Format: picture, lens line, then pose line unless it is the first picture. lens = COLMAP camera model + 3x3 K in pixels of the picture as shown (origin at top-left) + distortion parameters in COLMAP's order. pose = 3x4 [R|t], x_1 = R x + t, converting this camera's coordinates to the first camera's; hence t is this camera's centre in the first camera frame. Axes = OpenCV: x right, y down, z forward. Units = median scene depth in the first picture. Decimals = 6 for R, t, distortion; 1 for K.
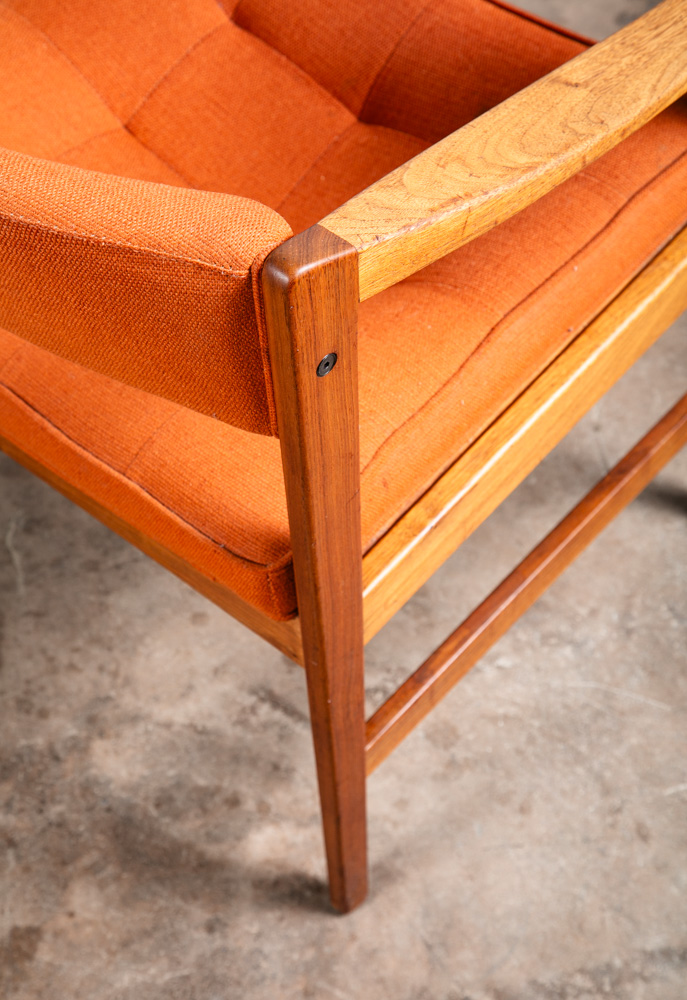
lens RADIAL K [[2093.4, 0, 338.3], [0, 2093.4, 511.2], [0, 0, 1]] dist [0.245494, 0.000000]
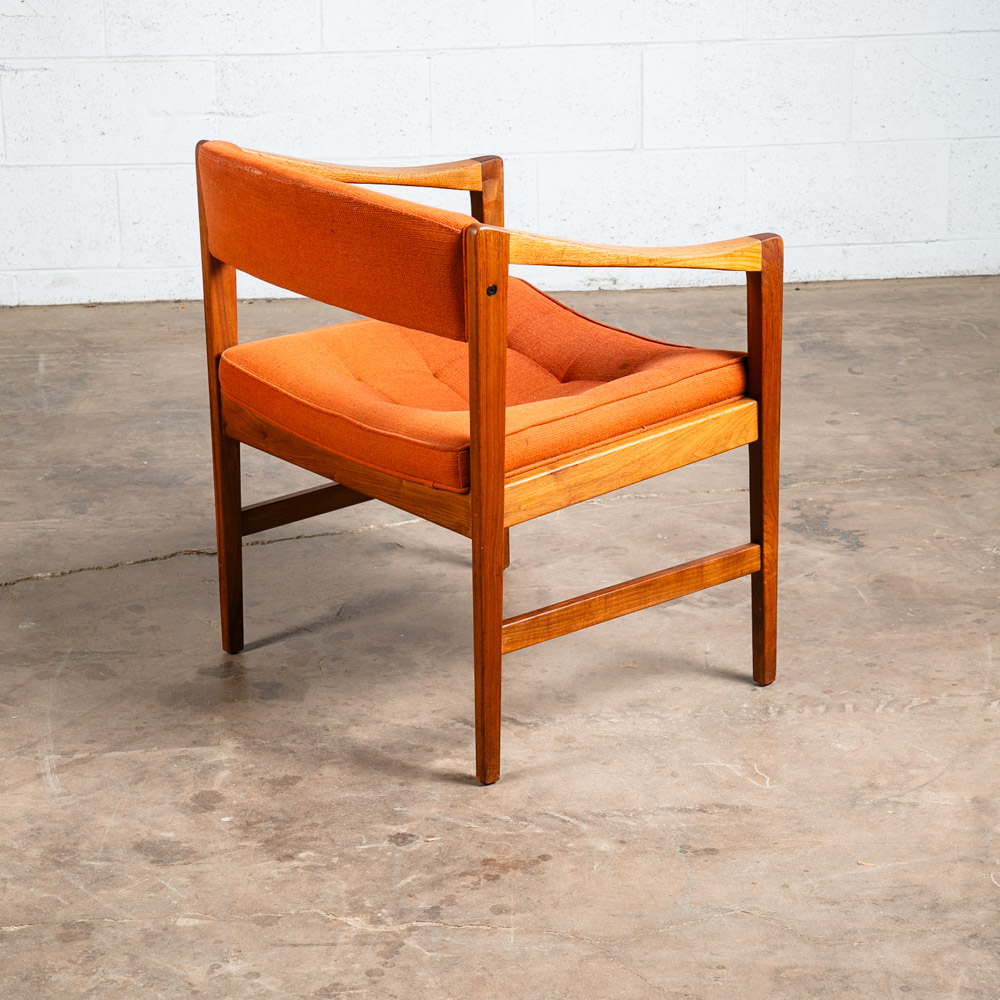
lens RADIAL K [[3154.4, 0, 485.1], [0, 3154.4, 491.5], [0, 0, 1]] dist [0.308708, 0.000000]
pose [[0.983516, 0.089125, -0.157334, 0.352826], [-0.161480, 0.824447, -0.542413, 1.272416], [0.081371, 0.558878, 0.825248, -1.096385]]
